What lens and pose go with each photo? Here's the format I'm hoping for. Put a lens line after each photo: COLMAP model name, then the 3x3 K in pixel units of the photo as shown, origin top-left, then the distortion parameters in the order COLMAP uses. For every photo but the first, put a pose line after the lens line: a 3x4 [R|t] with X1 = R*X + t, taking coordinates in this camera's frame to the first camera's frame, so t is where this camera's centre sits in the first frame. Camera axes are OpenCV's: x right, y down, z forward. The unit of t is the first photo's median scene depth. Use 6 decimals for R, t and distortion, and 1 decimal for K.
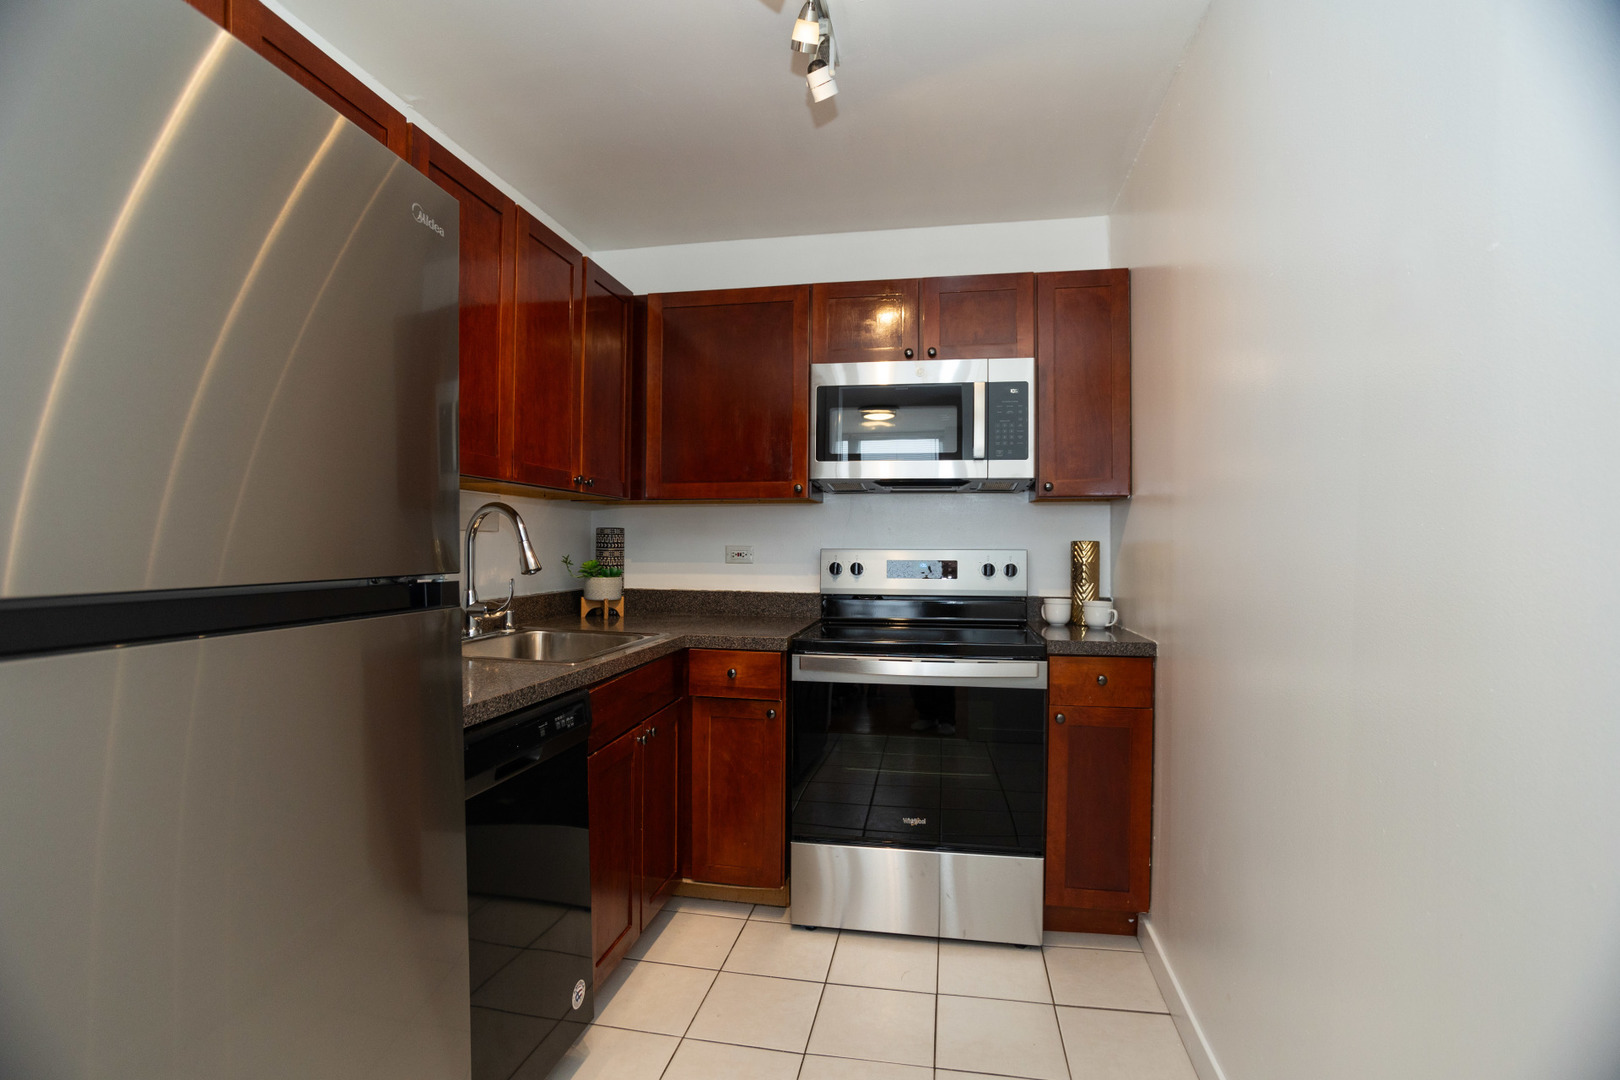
lens RADIAL K [[786.8, 0, 795.6], [0, 786.8, 540.0], [0, 0, 1]] dist [-0.044169, 0.032509]
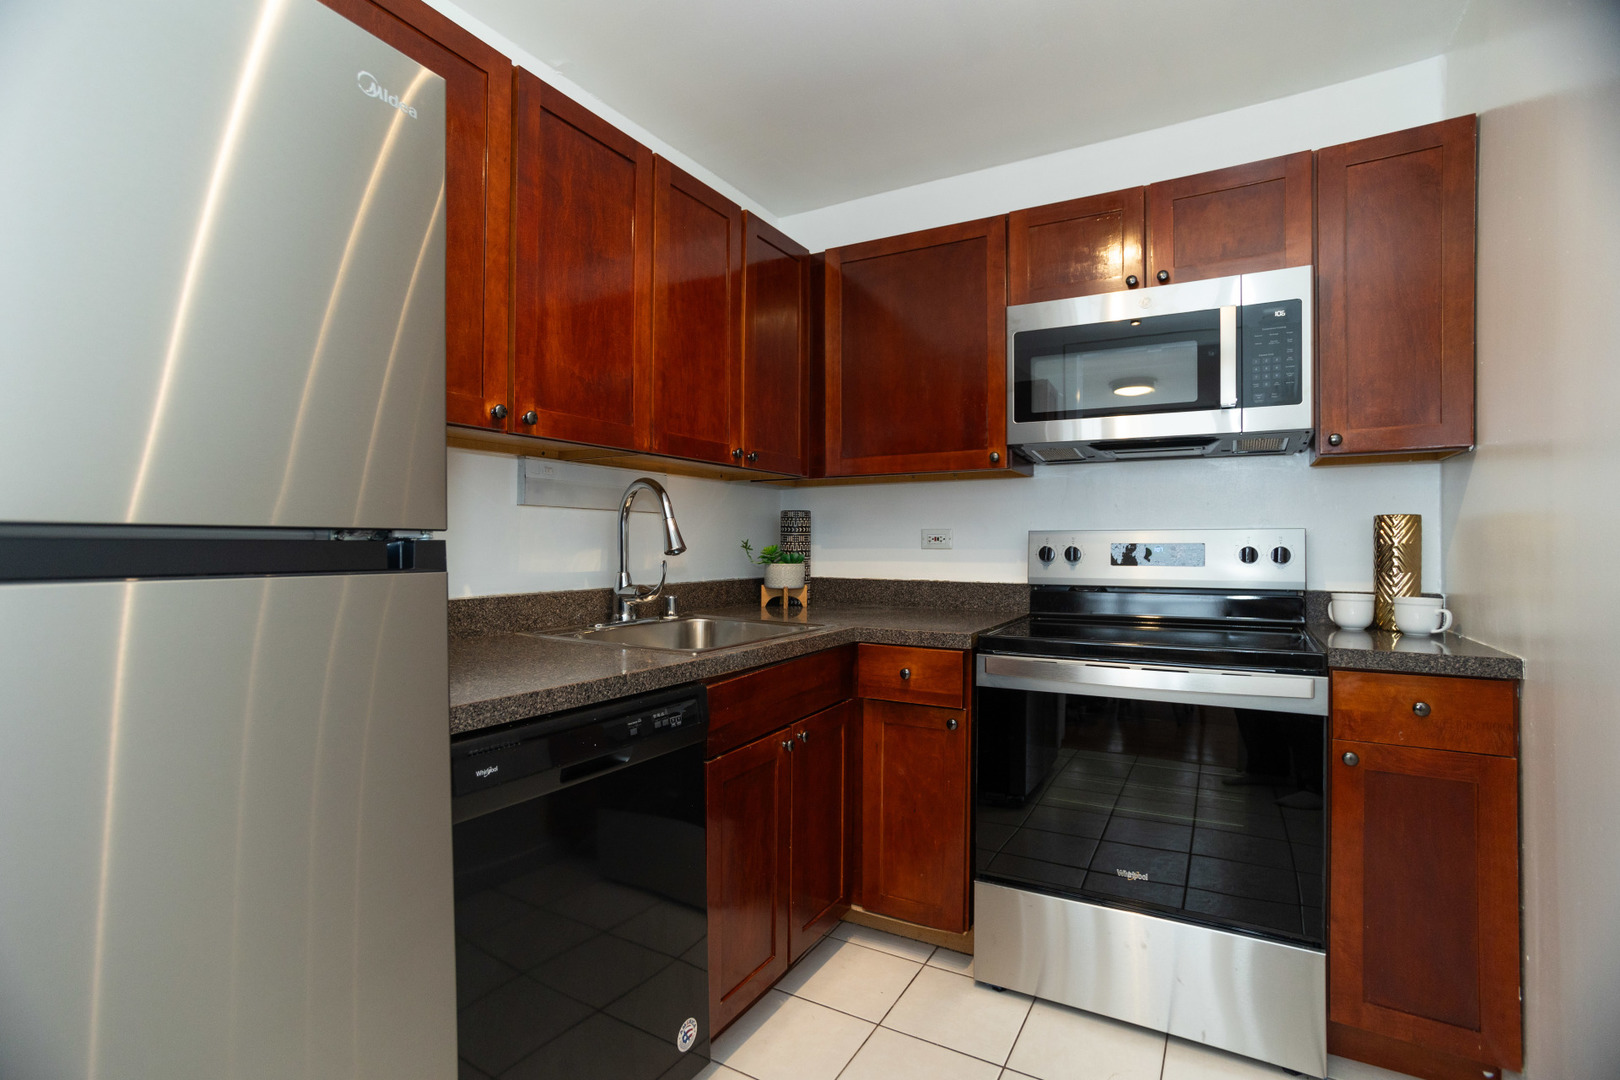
lens RADIAL K [[786.8, 0, 795.0], [0, 786.8, 539.6], [0, 0, 1]] dist [-0.044169, 0.032509]
pose [[0.946232, -0.004963, -0.323451, 0.080057], [0.005245, 0.999986, -0.000001, 0.023271], [0.323447, -0.001696, 0.946245, 0.151996]]
